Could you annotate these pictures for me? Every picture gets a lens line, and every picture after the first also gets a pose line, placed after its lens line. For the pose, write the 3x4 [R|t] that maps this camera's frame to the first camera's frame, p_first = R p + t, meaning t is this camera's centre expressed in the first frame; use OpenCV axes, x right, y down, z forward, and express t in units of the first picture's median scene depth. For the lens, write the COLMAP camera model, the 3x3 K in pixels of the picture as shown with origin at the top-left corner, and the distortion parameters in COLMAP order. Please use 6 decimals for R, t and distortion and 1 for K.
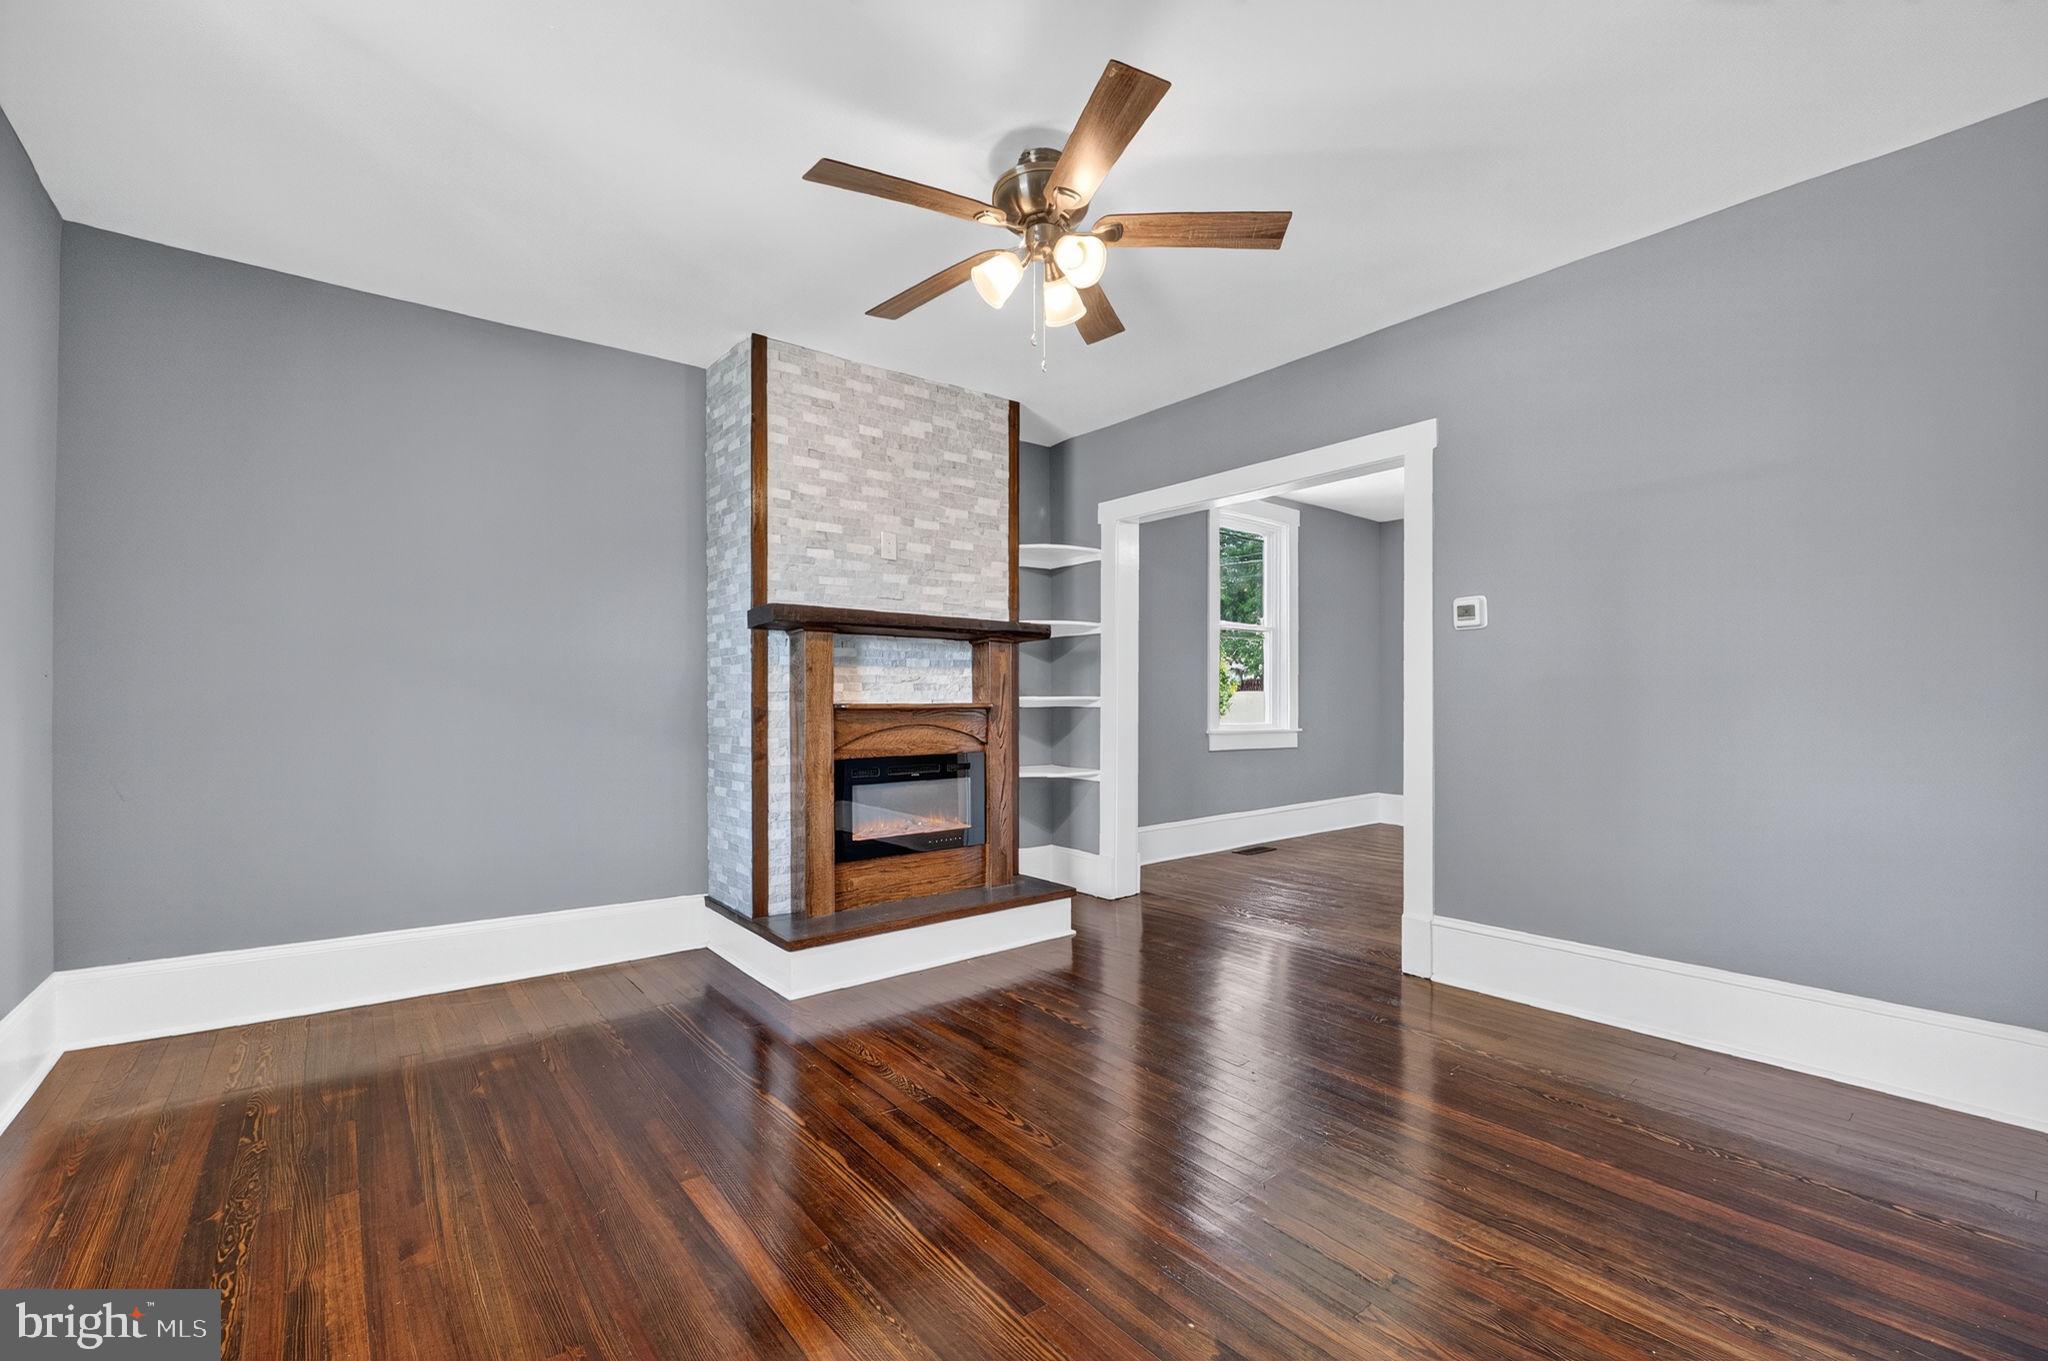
lens RADIAL K [[881.8, 0, 1008.5], [0, 881.8, 691.1], [0, 0, 1]] dist [-0.002197, -0.000367]
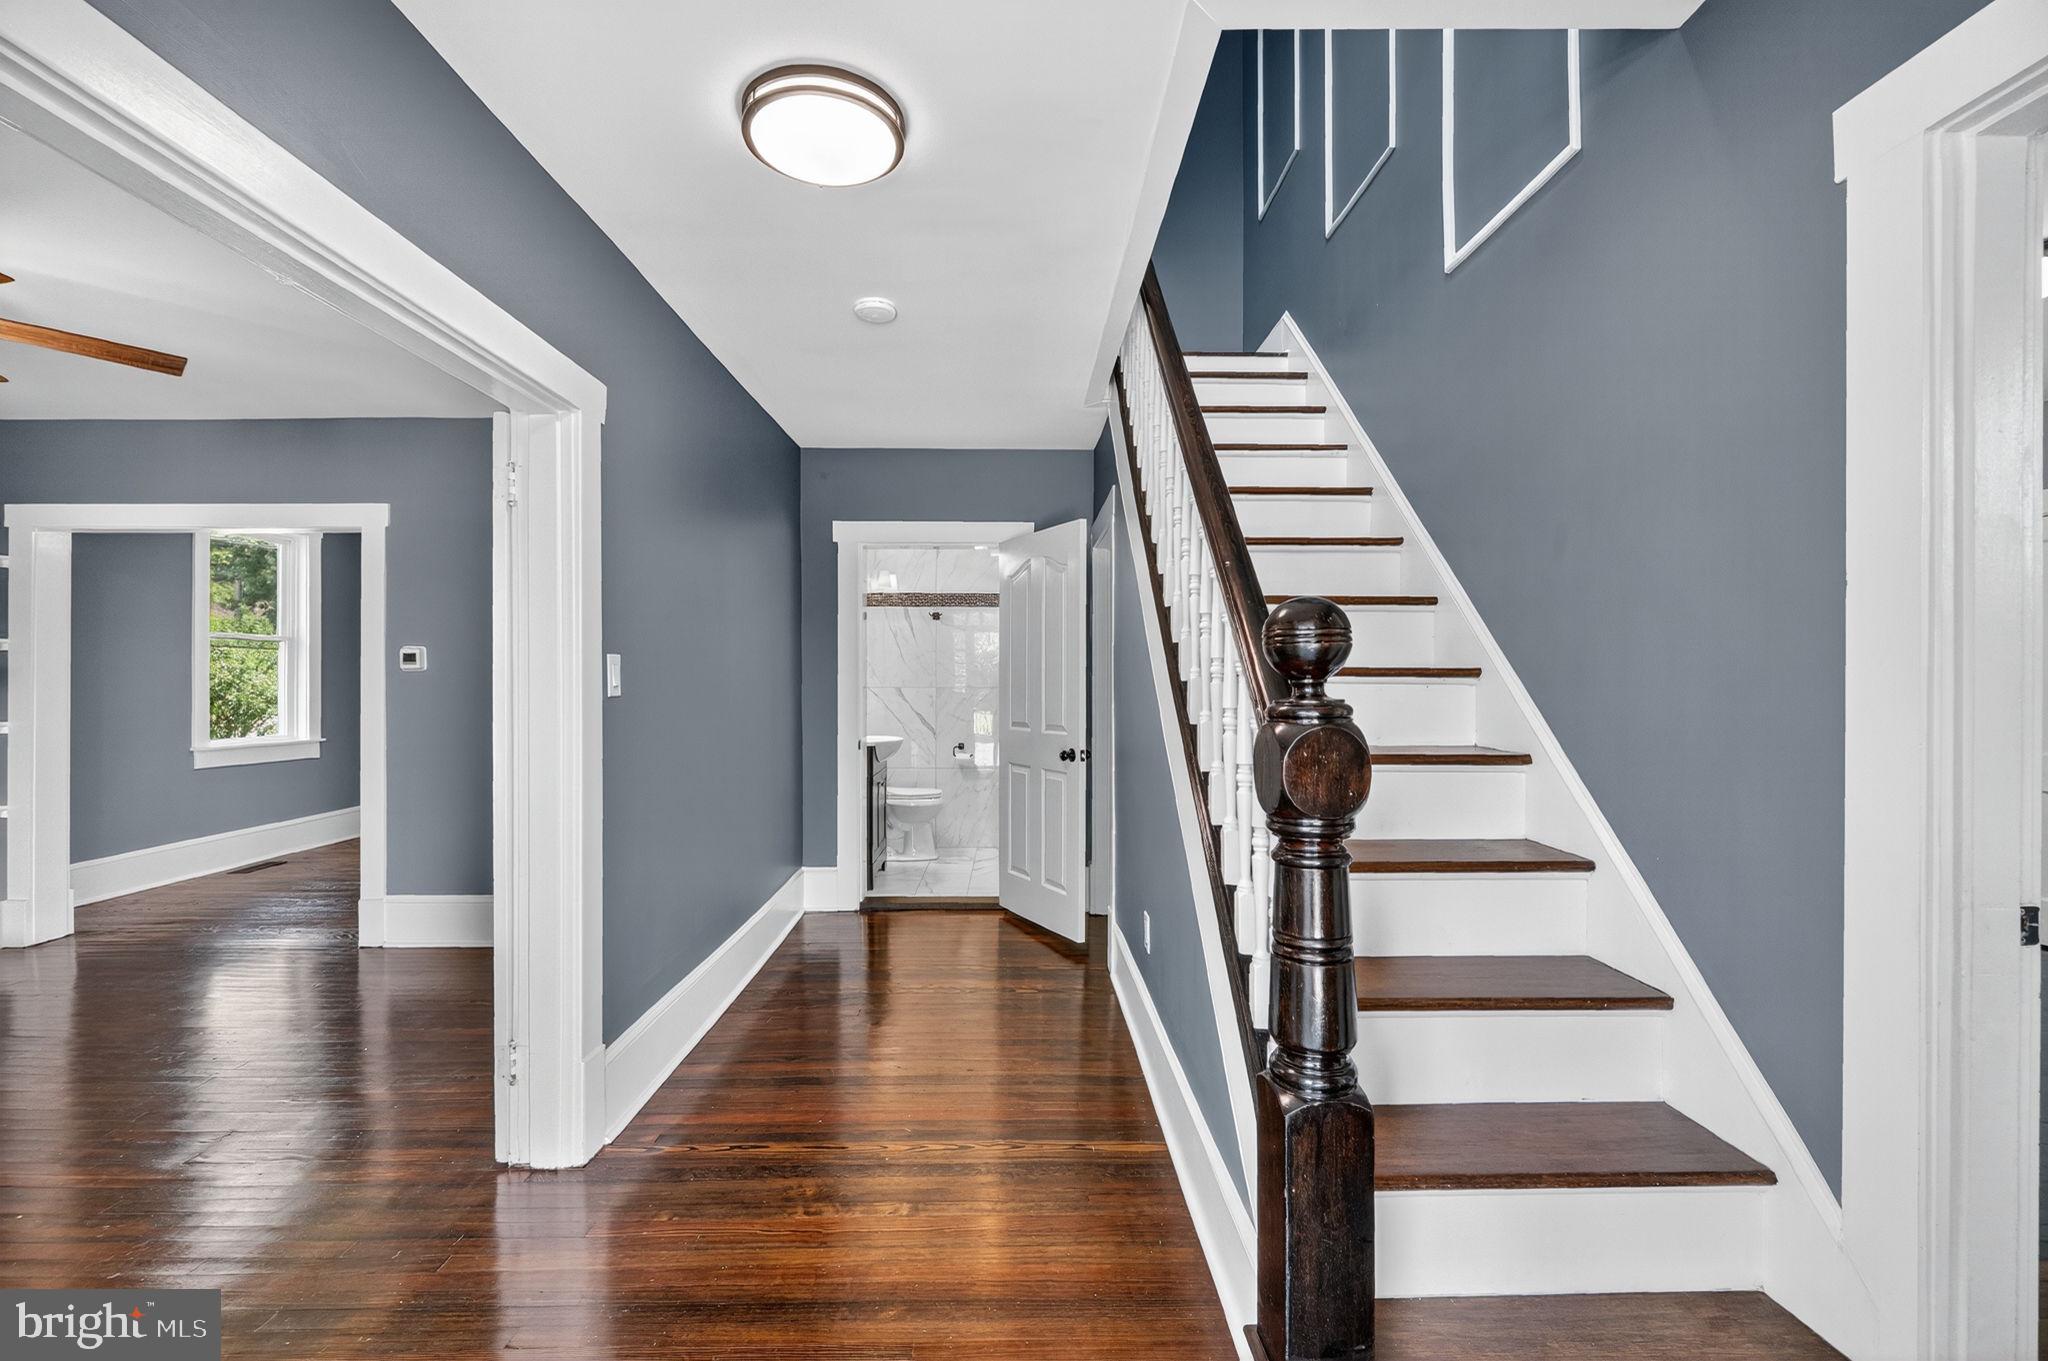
lens RADIAL K [[881.8, 0, 1008.5], [0, 881.8, 691.1], [0, 0, 1]] dist [-0.002197, -0.000367]
pose [[0.609341, 0.000618, 0.792908, 0.017461], [-0.010639, 0.999916, 0.007397, -0.040896], [-0.792837, -0.012943, 0.609296, -0.335959]]
